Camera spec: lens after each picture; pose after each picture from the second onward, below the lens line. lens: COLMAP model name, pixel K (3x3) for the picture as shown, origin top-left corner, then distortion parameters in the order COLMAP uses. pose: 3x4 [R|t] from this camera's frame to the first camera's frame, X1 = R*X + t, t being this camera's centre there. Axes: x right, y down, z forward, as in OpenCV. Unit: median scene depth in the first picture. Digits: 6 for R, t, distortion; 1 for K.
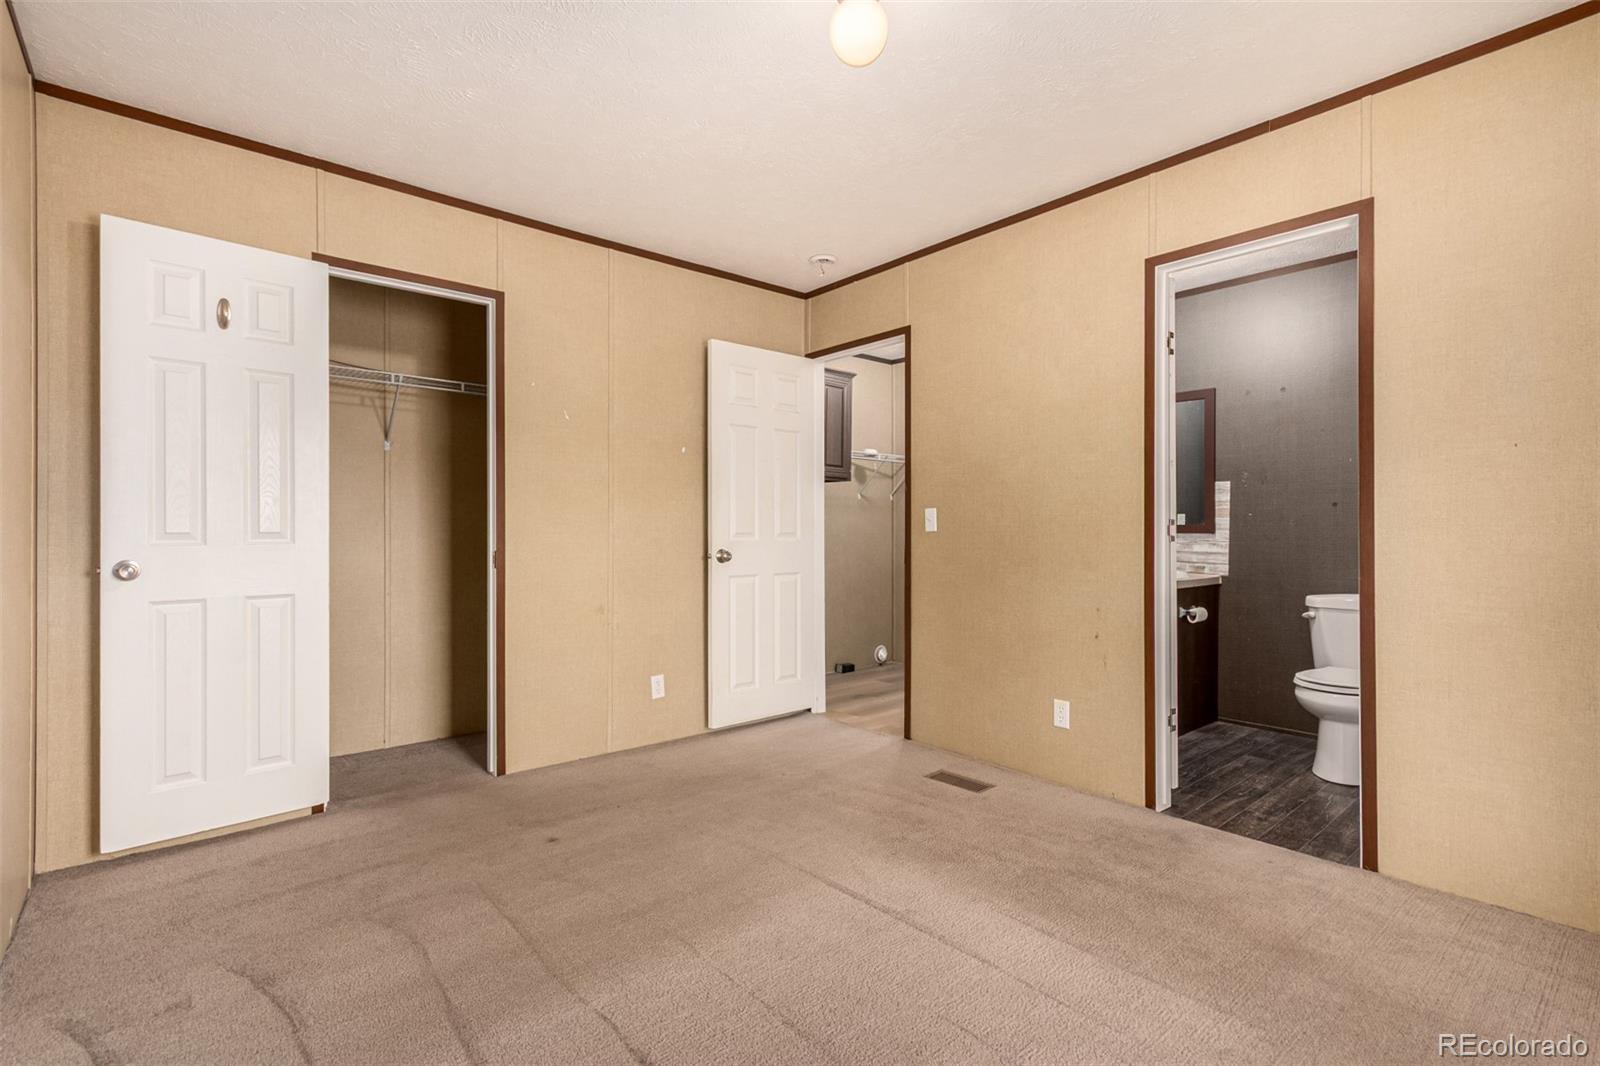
lens RADIAL K [[749.4, 0, 779.0], [0, 749.4, 532.1], [0, 0, 1]] dist [0.004549, 0.000460]
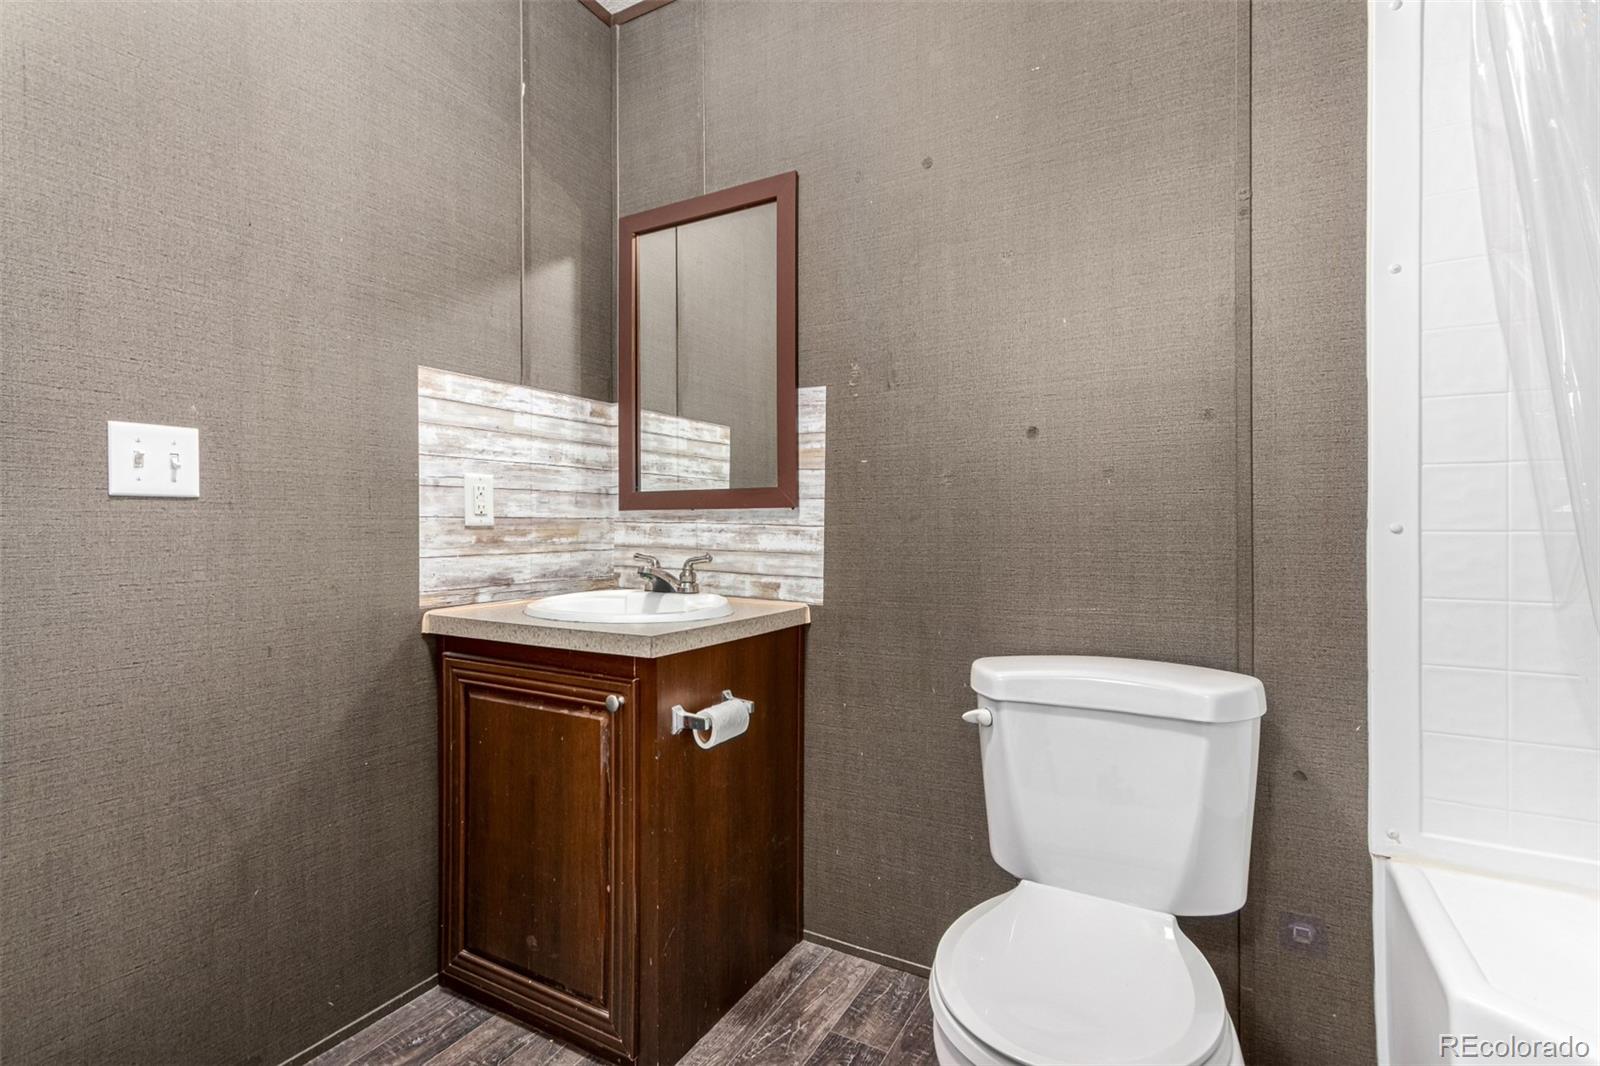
lens RADIAL K [[749.4, 0, 779.0], [0, 749.4, 532.1], [0, 0, 1]] dist [0.004549, 0.000460]
pose [[0.943582, -0.002114, 0.331131, 0.431170], [0.001458, 0.999996, 0.002231, 0.015156], [-0.331134, -0.001622, 0.943582, 0.600514]]
